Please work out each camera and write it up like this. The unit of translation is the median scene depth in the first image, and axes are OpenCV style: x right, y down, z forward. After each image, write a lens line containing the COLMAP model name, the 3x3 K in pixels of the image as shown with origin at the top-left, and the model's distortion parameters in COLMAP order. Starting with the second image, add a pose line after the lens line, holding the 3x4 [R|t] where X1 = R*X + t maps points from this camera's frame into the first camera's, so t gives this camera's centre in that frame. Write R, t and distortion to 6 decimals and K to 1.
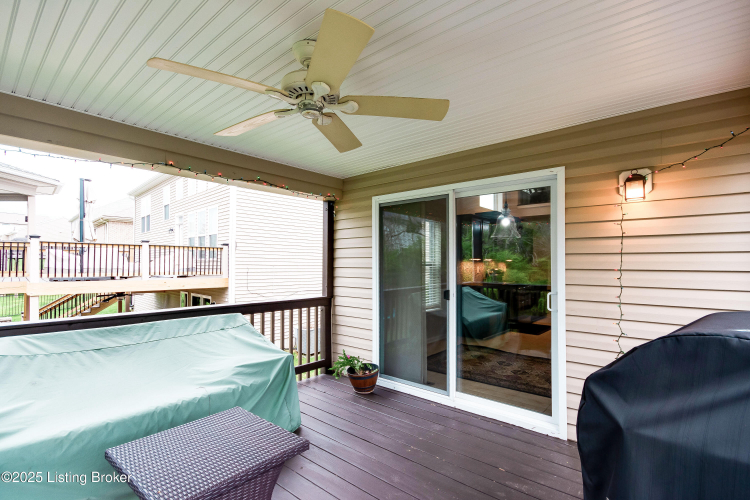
lens RADIAL K [[356.6, 0, 373.3], [0, 356.6, 252.5], [0, 0, 1]] dist [0.005731, 0.000107]
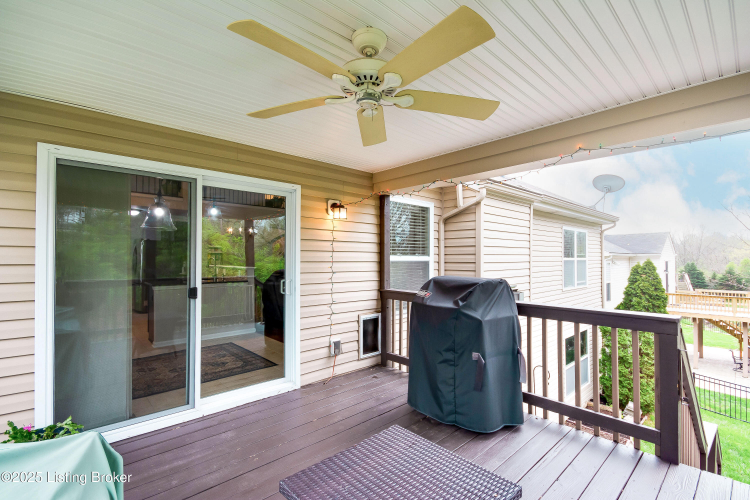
lens RADIAL K [[346.3, 0, 369.9], [0, 346.3, 251.3], [0, 0, 1]] dist [-0.001979, -0.002475]
pose [[0.109326, 0.021759, 0.993768, -0.674026], [-0.026223, 0.999476, -0.018999, 0.023146], [-0.993660, -0.023983, 0.109840, 0.546077]]
